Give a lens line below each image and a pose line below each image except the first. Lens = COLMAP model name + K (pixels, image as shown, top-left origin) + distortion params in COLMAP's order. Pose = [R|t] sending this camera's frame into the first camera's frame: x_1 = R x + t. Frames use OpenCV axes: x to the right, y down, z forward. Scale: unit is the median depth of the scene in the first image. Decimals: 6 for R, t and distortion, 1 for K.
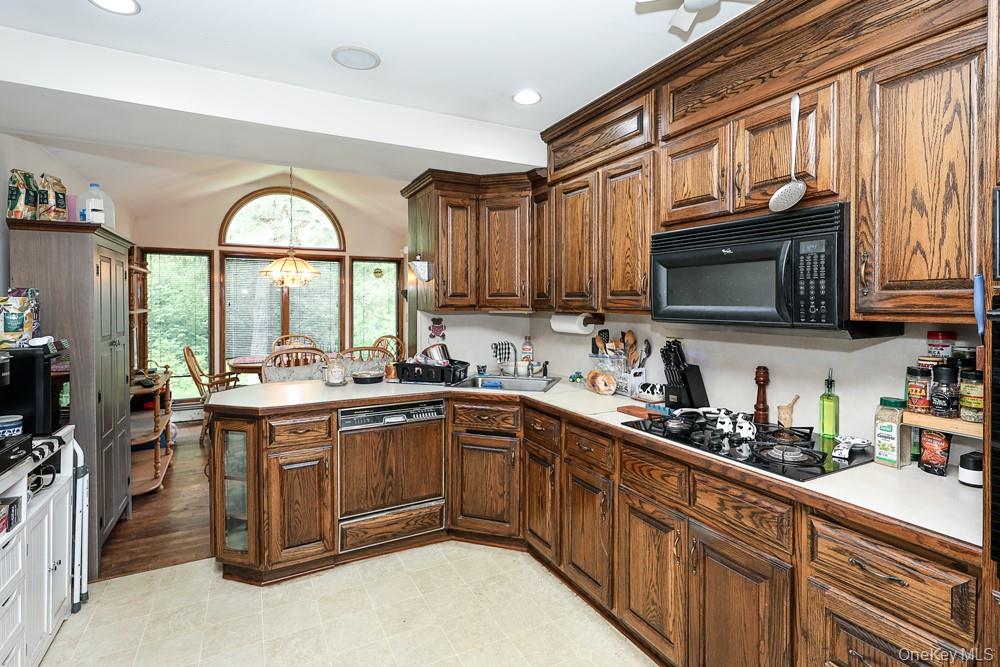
lens RADIAL K [[482.3, 0, 503.2], [0, 482.3, 314.2], [0, 0, 1]] dist [0.002431, 0.000146]
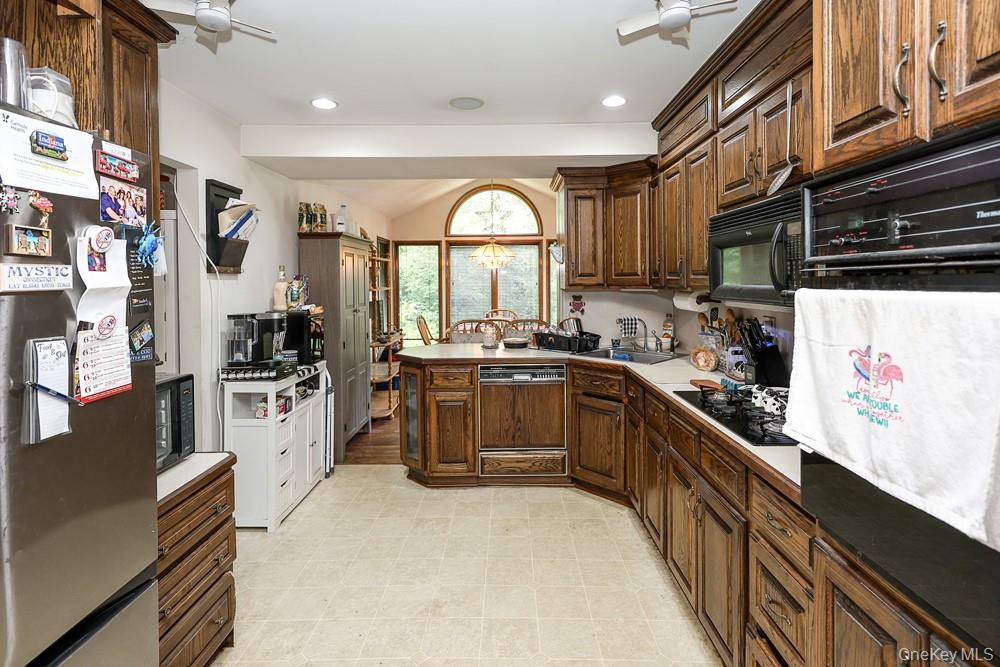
lens RADIAL K [[484.2, 0, 500.1], [0, 484.2, 295.3], [0, 0, 1]] dist [0.000124, -0.000543]
pose [[0.884214, 0.007104, -0.467027, 0.295126], [-0.003553, 0.999958, 0.008484, -0.001008], [0.467068, -0.005842, 0.884202, -0.115428]]
